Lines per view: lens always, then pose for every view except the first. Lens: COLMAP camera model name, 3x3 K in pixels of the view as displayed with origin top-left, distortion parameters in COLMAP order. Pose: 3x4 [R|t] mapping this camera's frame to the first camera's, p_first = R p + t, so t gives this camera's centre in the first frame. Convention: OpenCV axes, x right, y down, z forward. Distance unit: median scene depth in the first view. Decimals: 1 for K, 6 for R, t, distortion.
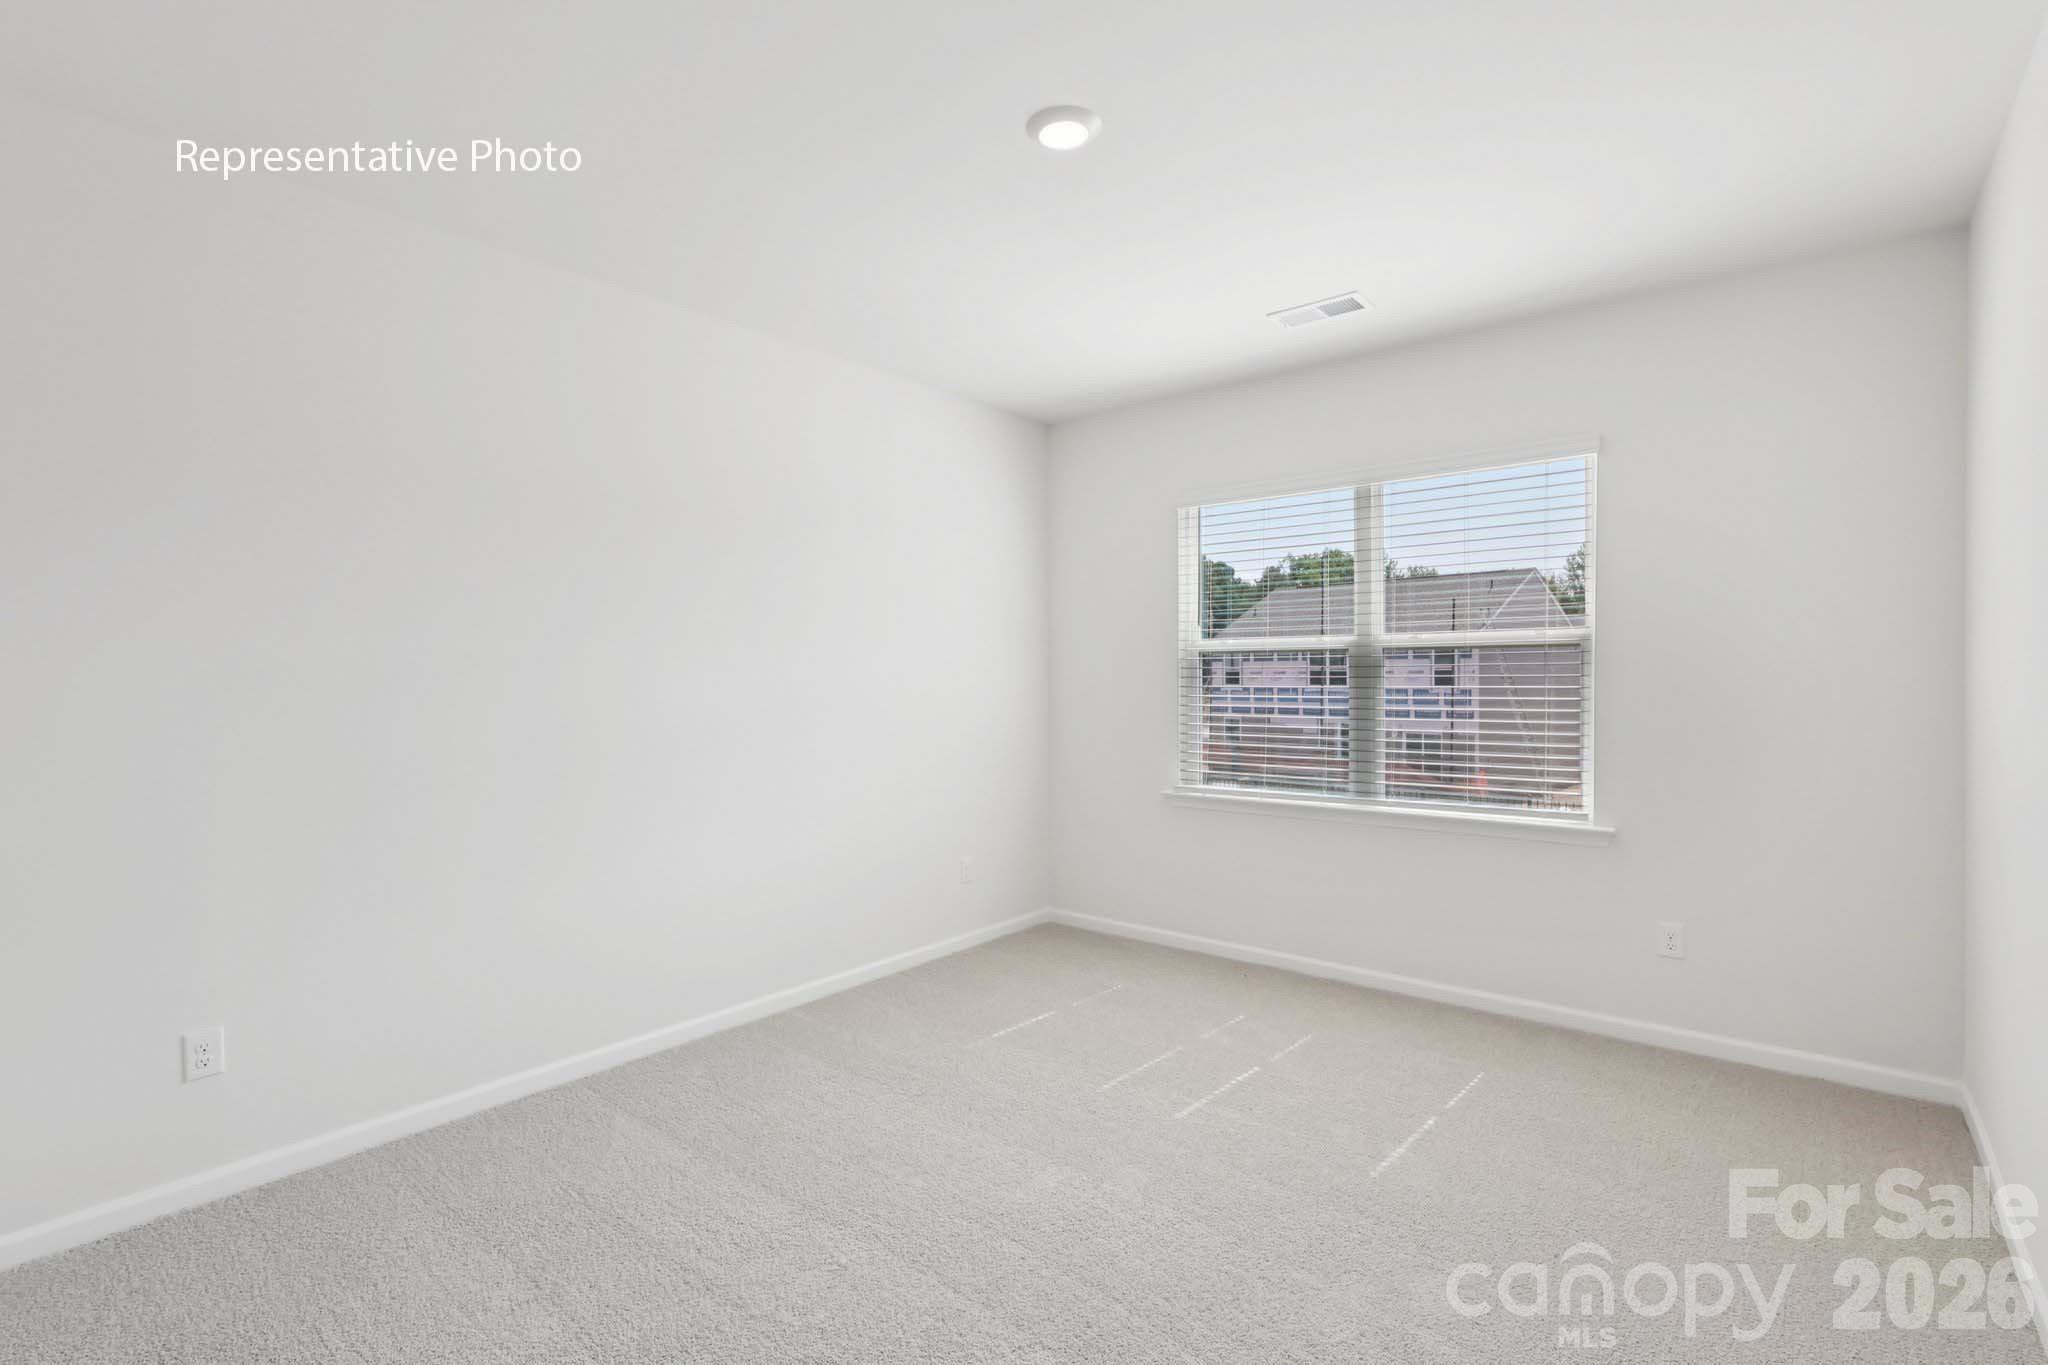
lens RADIAL K [[948.0, 0, 1026.2], [0, 948.0, 681.4], [0, 0, 1]] dist [0.000234, 0.000204]
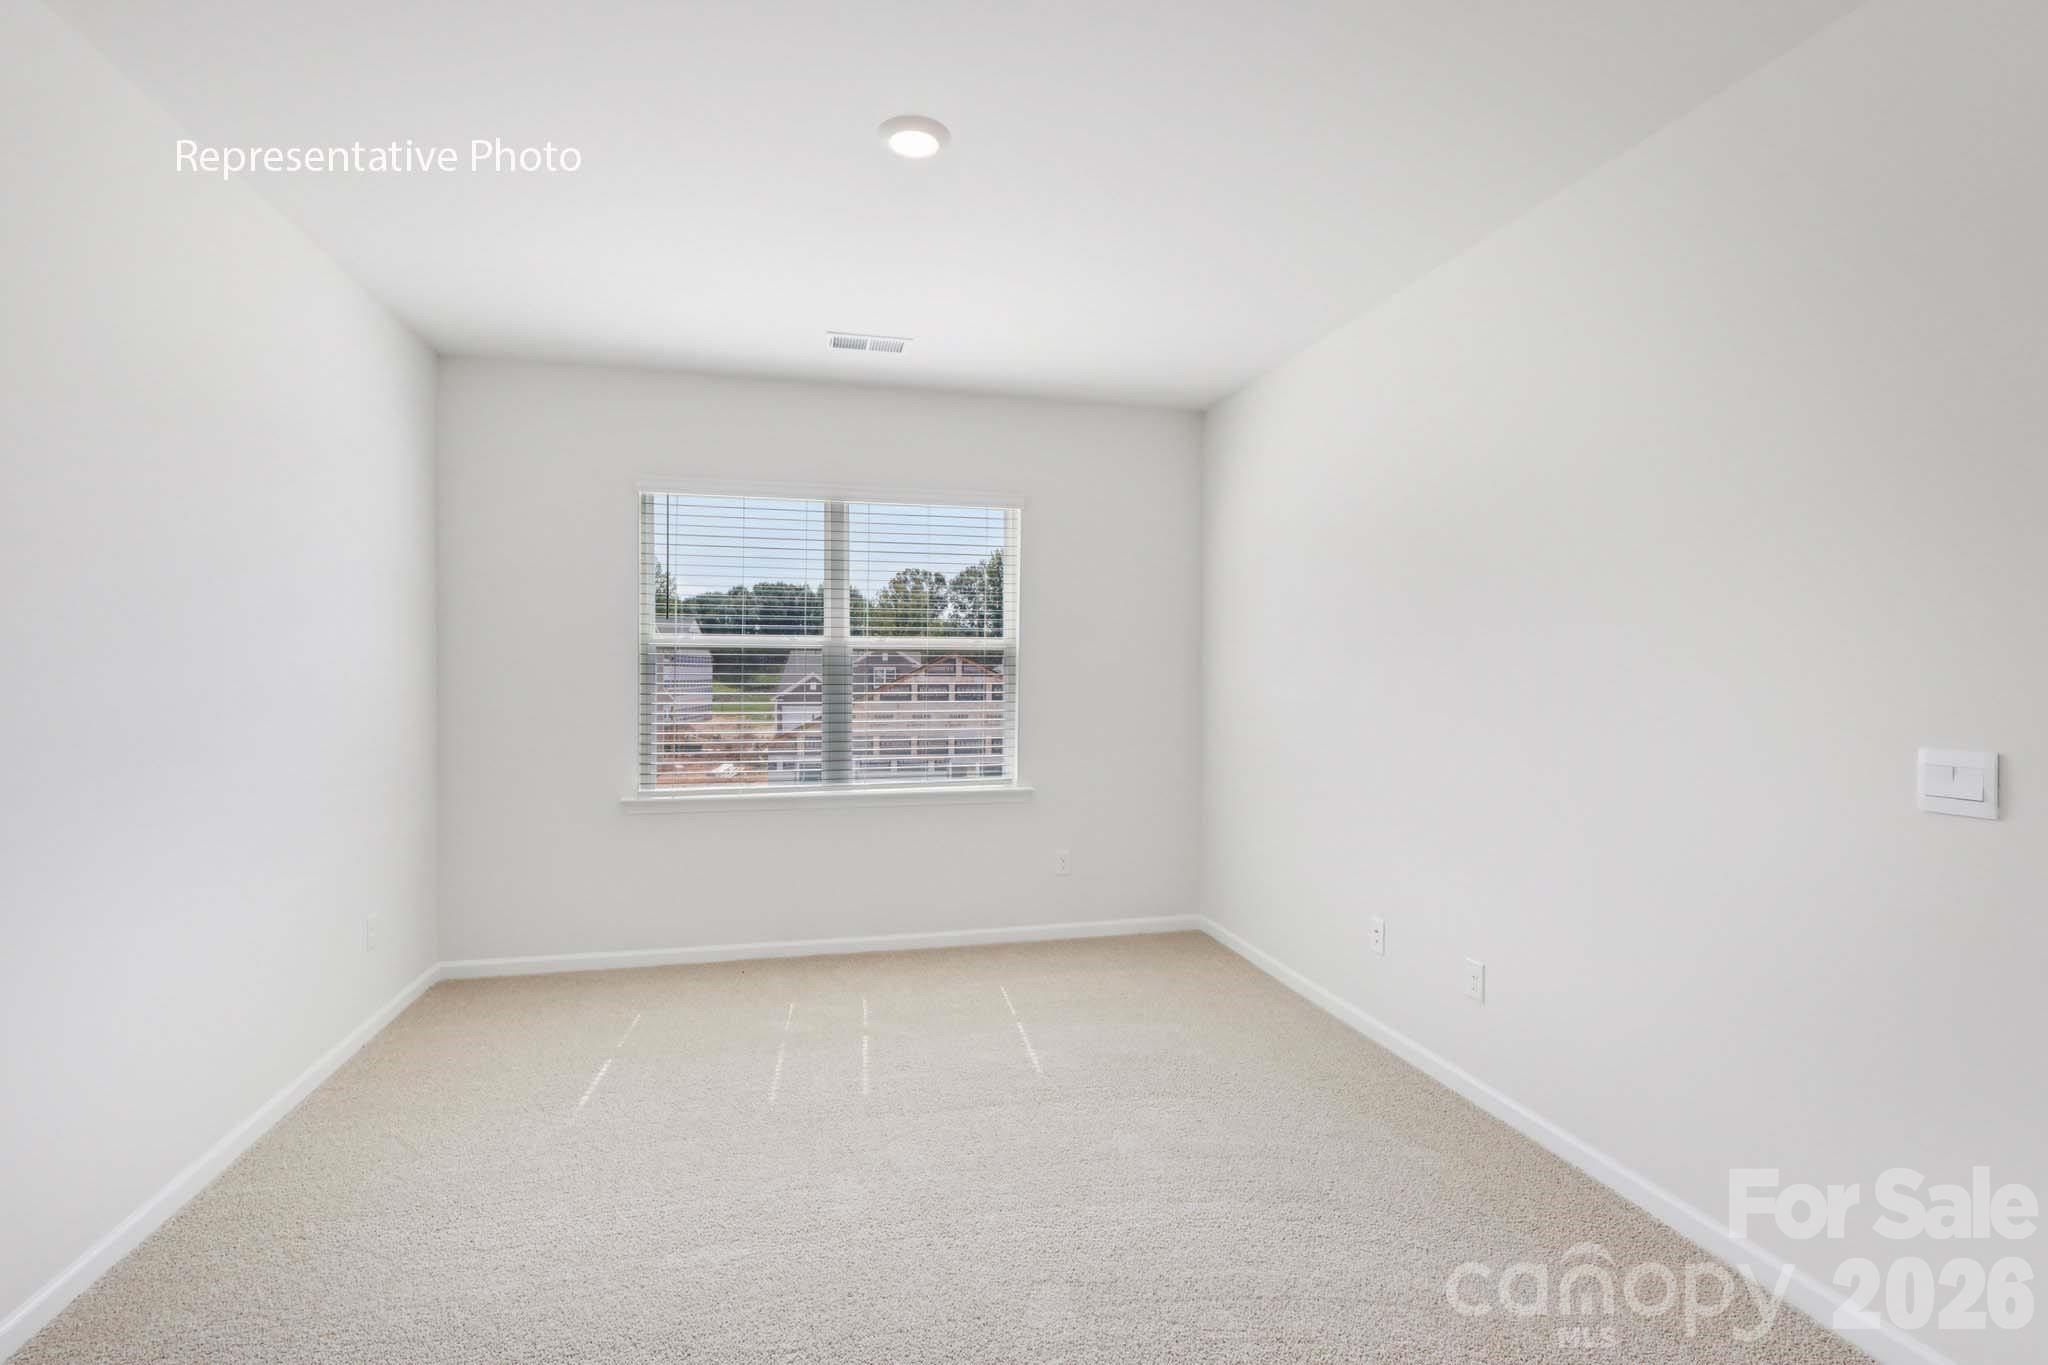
lens RADIAL K [[948.0, 0, 1026.2], [0, 948.0, 681.4], [0, 0, 1]] dist [0.000234, 0.000204]
pose [[0.602984, 0.002473, 0.797749, -0.391005], [-0.000976, 0.999997, -0.002362, 0.005461], [-0.797752, 0.000645, 0.602985, 0.156413]]
